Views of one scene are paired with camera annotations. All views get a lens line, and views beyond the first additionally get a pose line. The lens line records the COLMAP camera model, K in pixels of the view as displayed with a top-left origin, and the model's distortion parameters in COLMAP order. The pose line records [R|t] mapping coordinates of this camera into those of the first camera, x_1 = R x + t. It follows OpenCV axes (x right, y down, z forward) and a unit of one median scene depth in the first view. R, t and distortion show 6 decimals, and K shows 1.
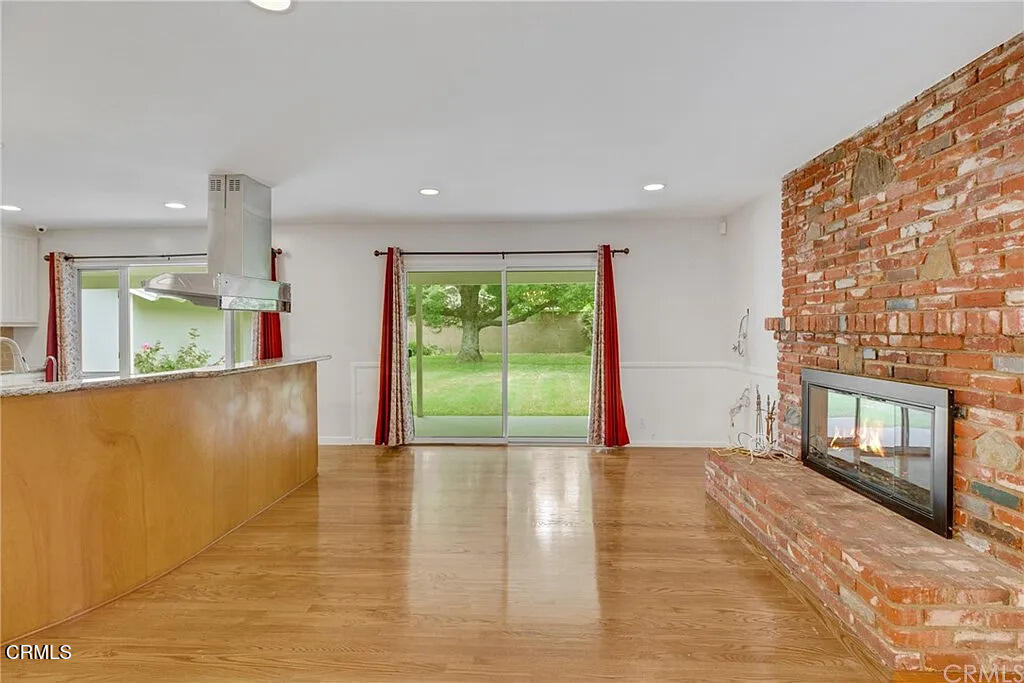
lens RADIAL K [[467.0, 0, 508.3], [0, 467.0, 324.5], [0, 0, 1]] dist [0.006646, -0.004310]
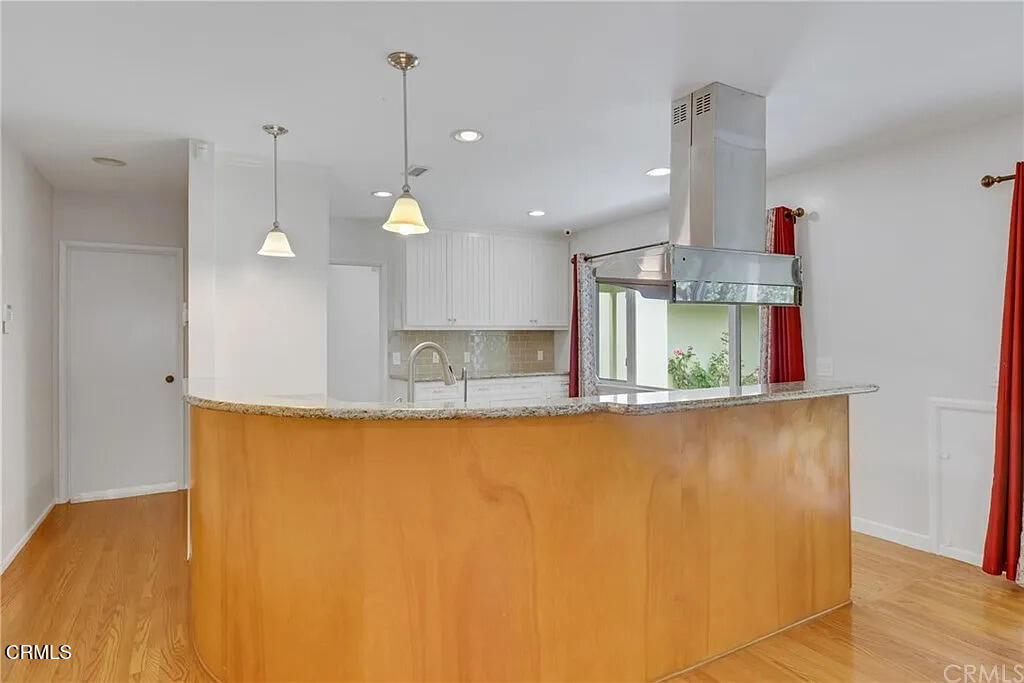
lens RADIAL K [[559.5, 0, 512.1], [0, 559.5, 331.0], [0, 0, 1]] dist [-0.016388, -0.003627]
pose [[0.545960, 0.001206, -0.837811, -0.097026], [0.002958, 0.999990, 0.003367, 0.003170], [0.837806, -0.004317, 0.545951, 0.369443]]
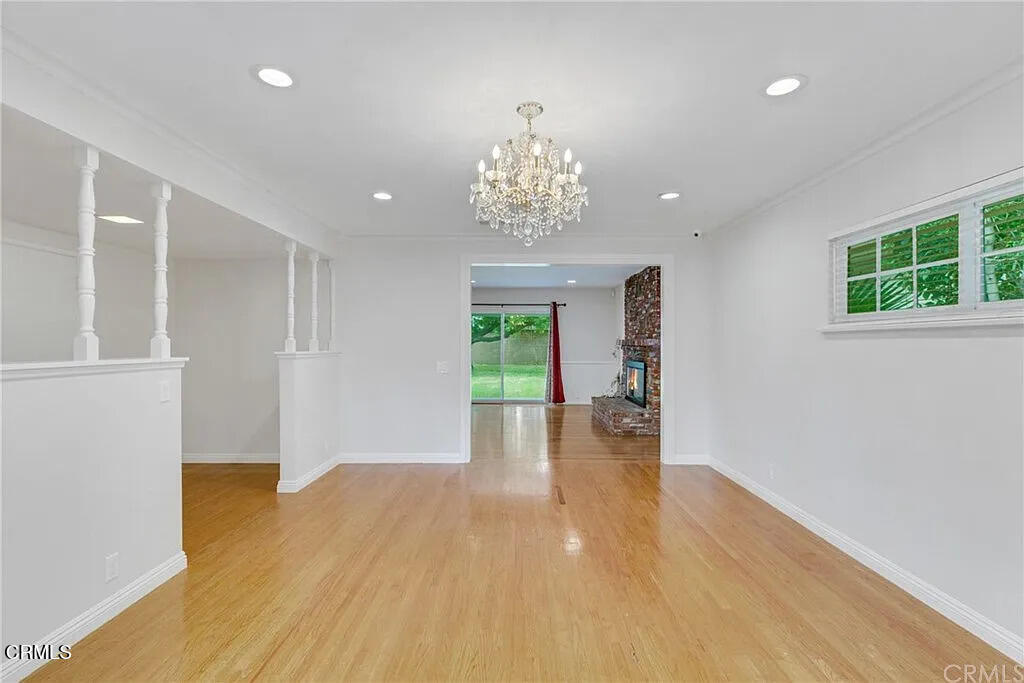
lens RADIAL K [[467.0, 0, 514.2], [0, 467.0, 339.4], [0, 0, 1]] dist [0.006646, -0.004310]
pose [[0.998397, 0.006477, 0.056218, -0.096379], [-0.006399, 0.999978, -0.001581, -0.009886], [-0.056227, 0.001219, 0.998417, -1.334721]]
